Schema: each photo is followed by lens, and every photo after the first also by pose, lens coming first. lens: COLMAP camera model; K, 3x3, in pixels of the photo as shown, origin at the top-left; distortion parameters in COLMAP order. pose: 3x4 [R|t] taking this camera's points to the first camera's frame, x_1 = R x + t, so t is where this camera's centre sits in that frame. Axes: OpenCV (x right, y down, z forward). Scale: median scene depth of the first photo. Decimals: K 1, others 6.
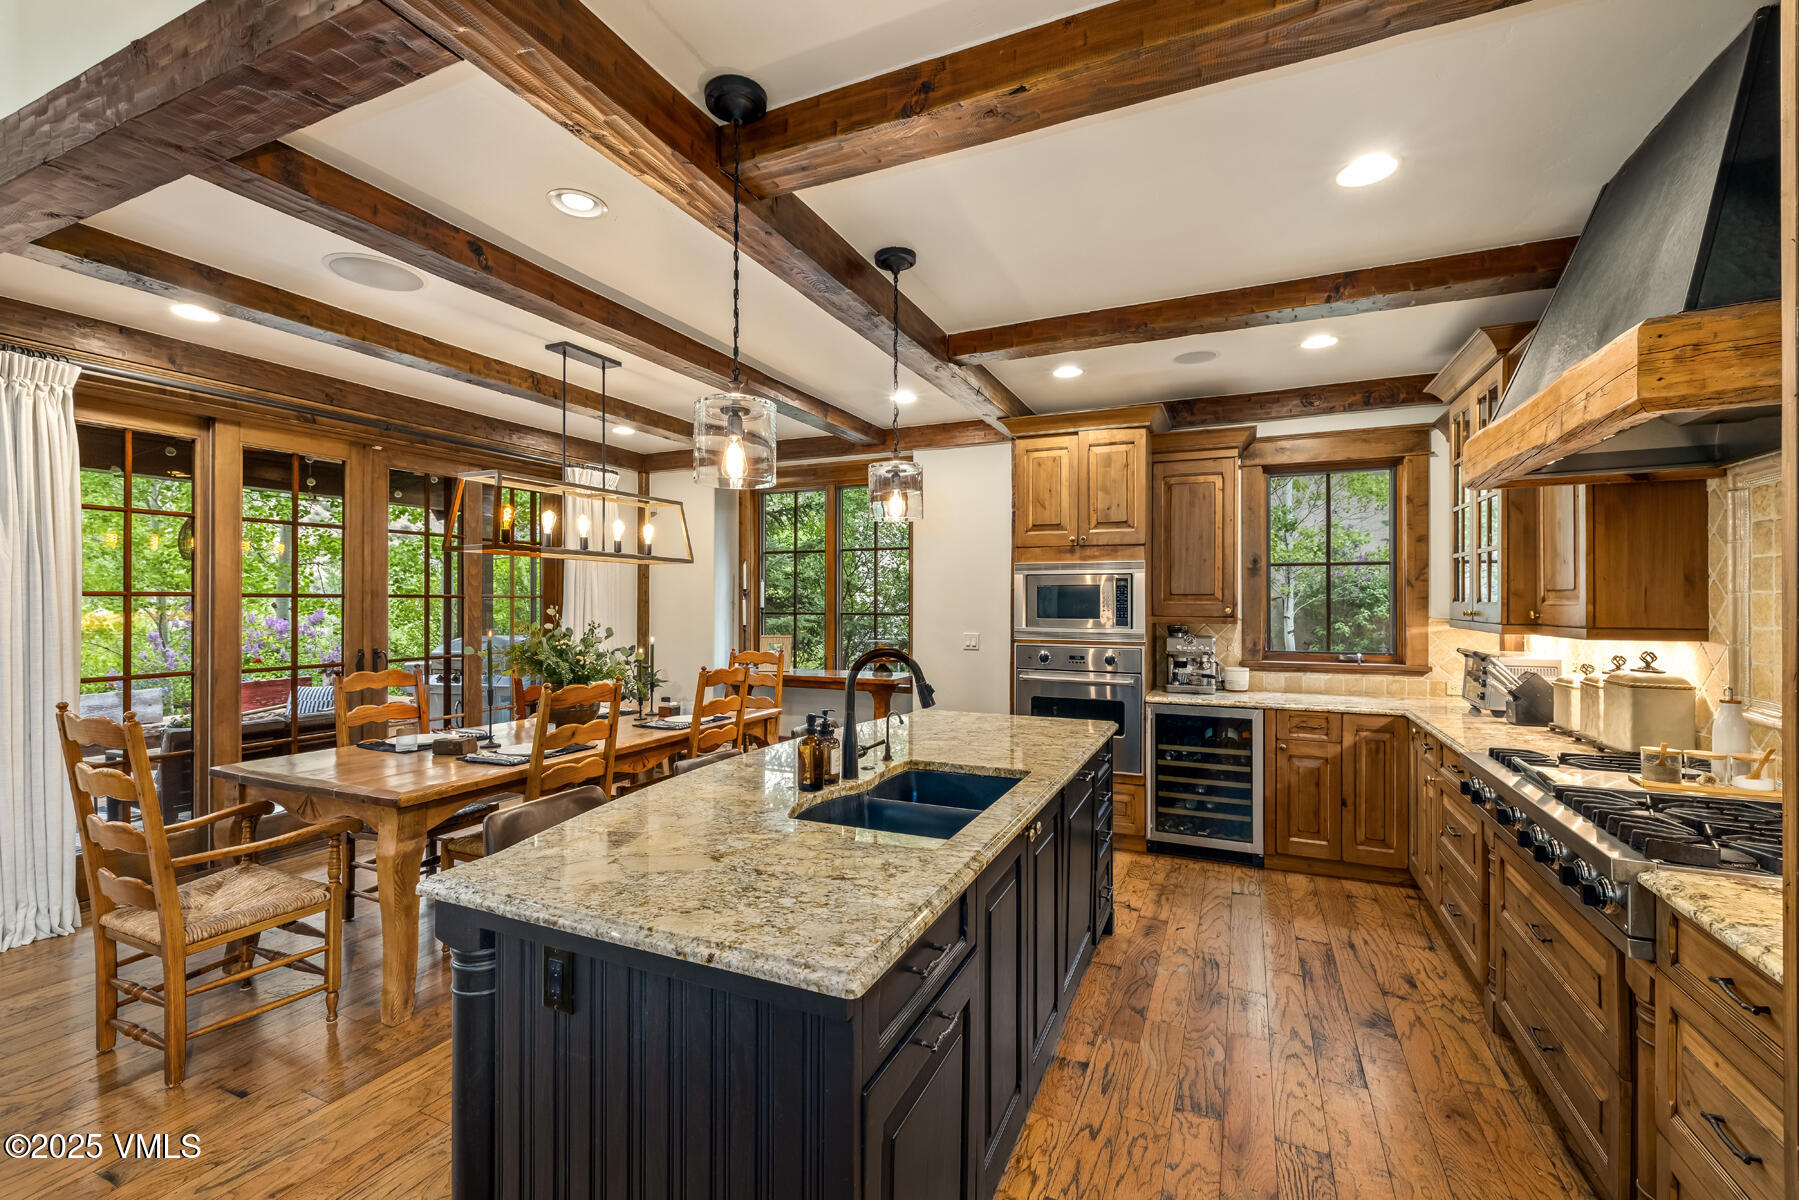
lens RADIAL K [[763.1, 0, 896.7], [0, 763.1, 600.0], [0, 0, 1]] dist [0.002529, -0.001290]
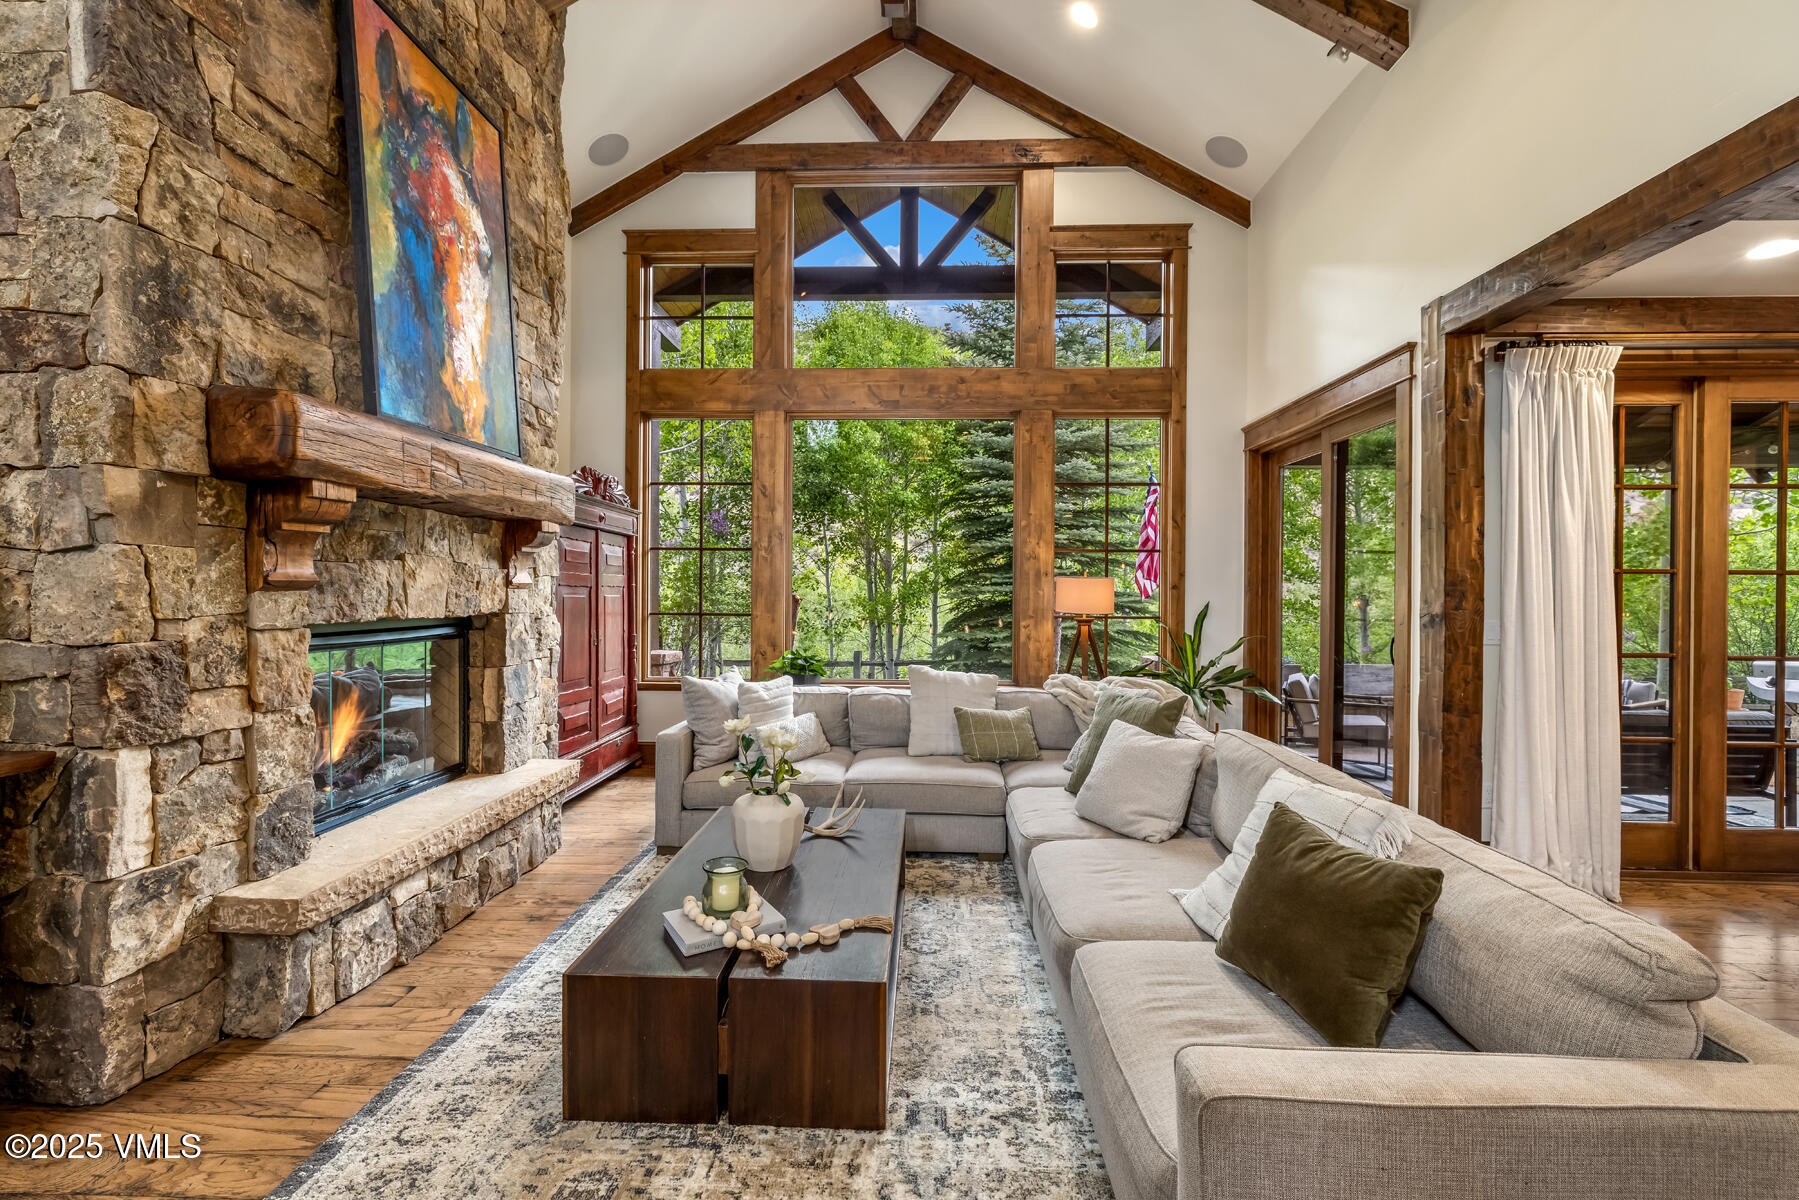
lens RADIAL K [[763.1, 0, 898.8], [0, 763.1, 590.1], [0, 0, 1]] dist [0.002529, -0.001290]
pose [[0.386121, 0.003135, -0.922443, -0.474710], [-0.005984, 0.999982, 0.000894, 0.021971], [0.922429, 0.005174, 0.386133, -0.261111]]
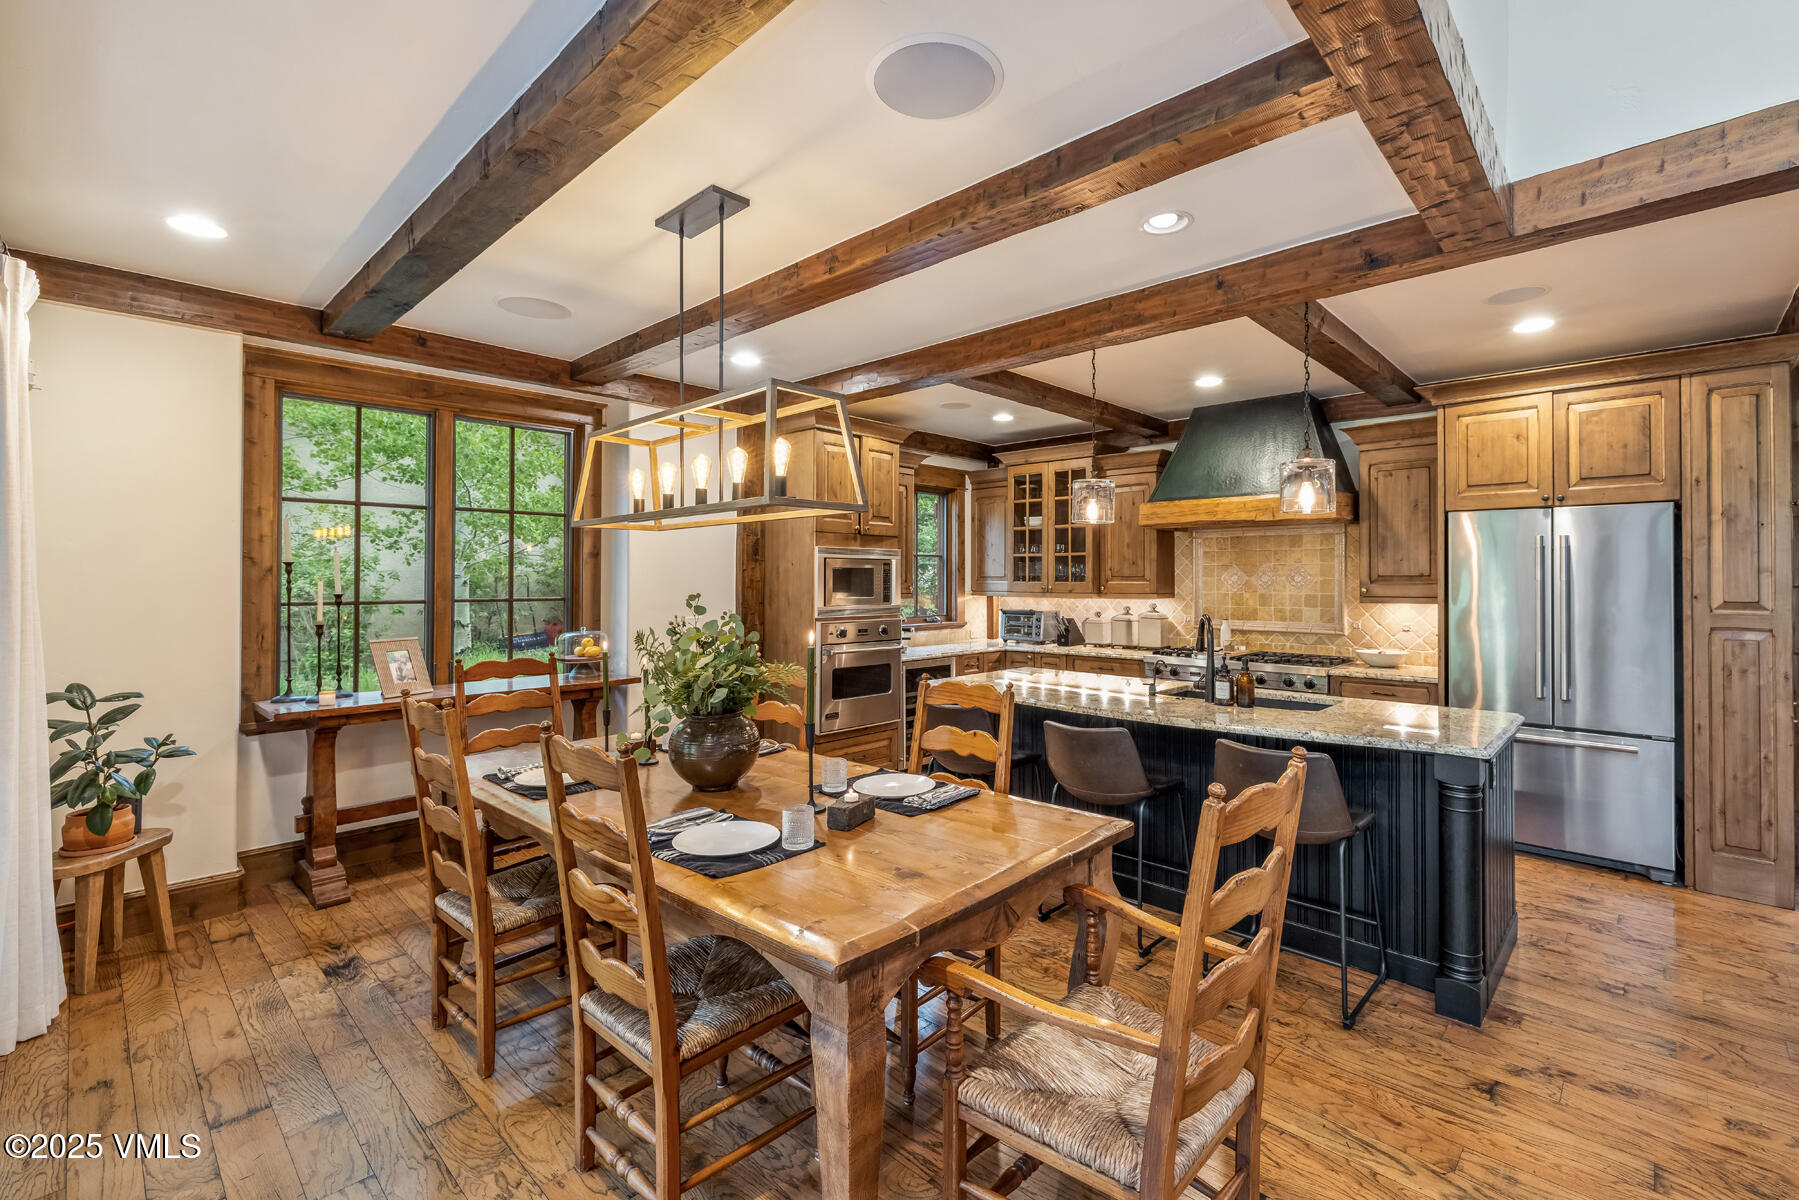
lens RADIAL K [[802.0, 0, 908.8], [0, 802.0, 574.3], [0, 0, 1]] dist [-0.000402, -0.000715]
pose [[0.317608, 0.004291, 0.948213, -1.147822], [-0.002137, 0.999990, -0.003809, -0.007090], [-0.948220, -0.000817, 0.317614, 0.696776]]
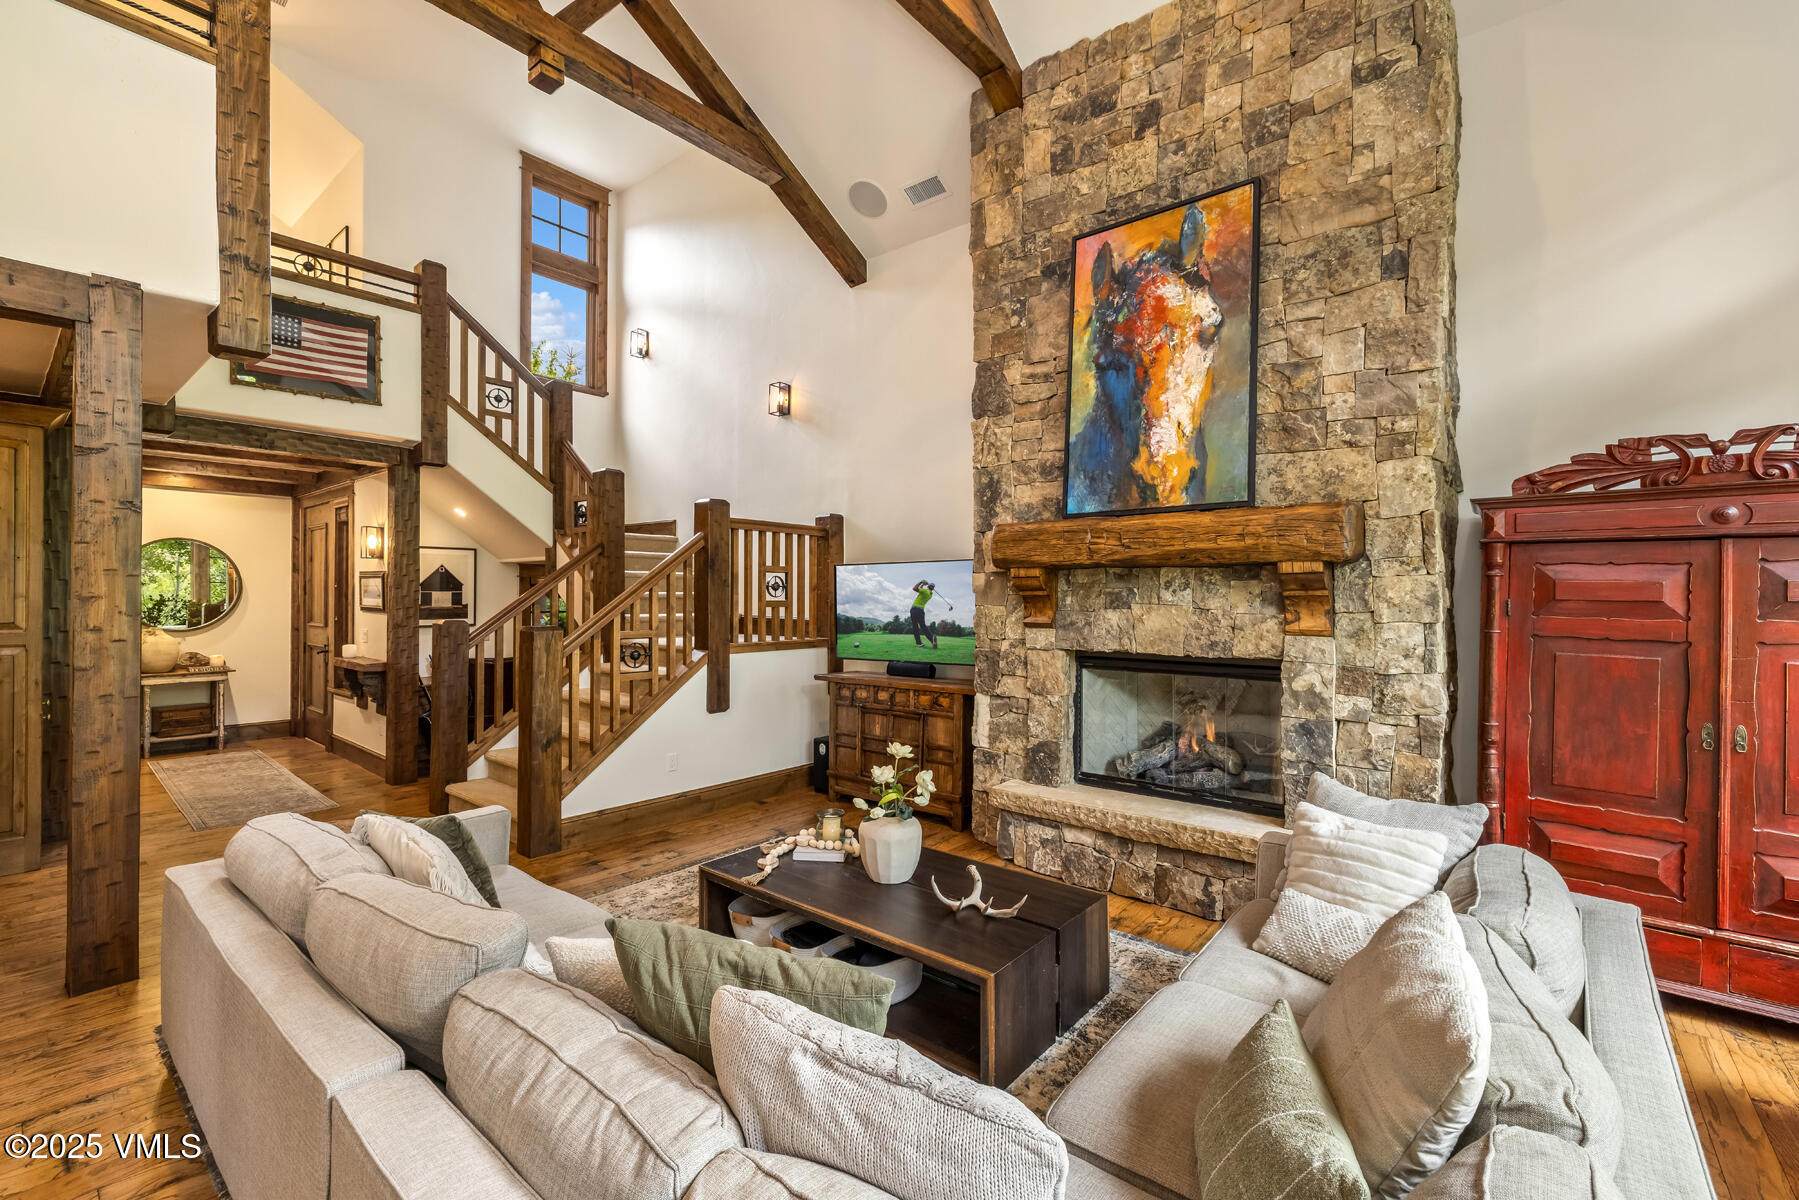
lens RADIAL K [[763.1, 0, 894.0], [0, 763.1, 589.3], [0, 0, 1]] dist [0.002529, -0.001290]
pose [[-0.965361, -0.002679, 0.260903, -1.439057], [-0.004918, 0.999956, -0.007930, -0.026297], [-0.260870, -0.008938, -0.965333, 0.768541]]
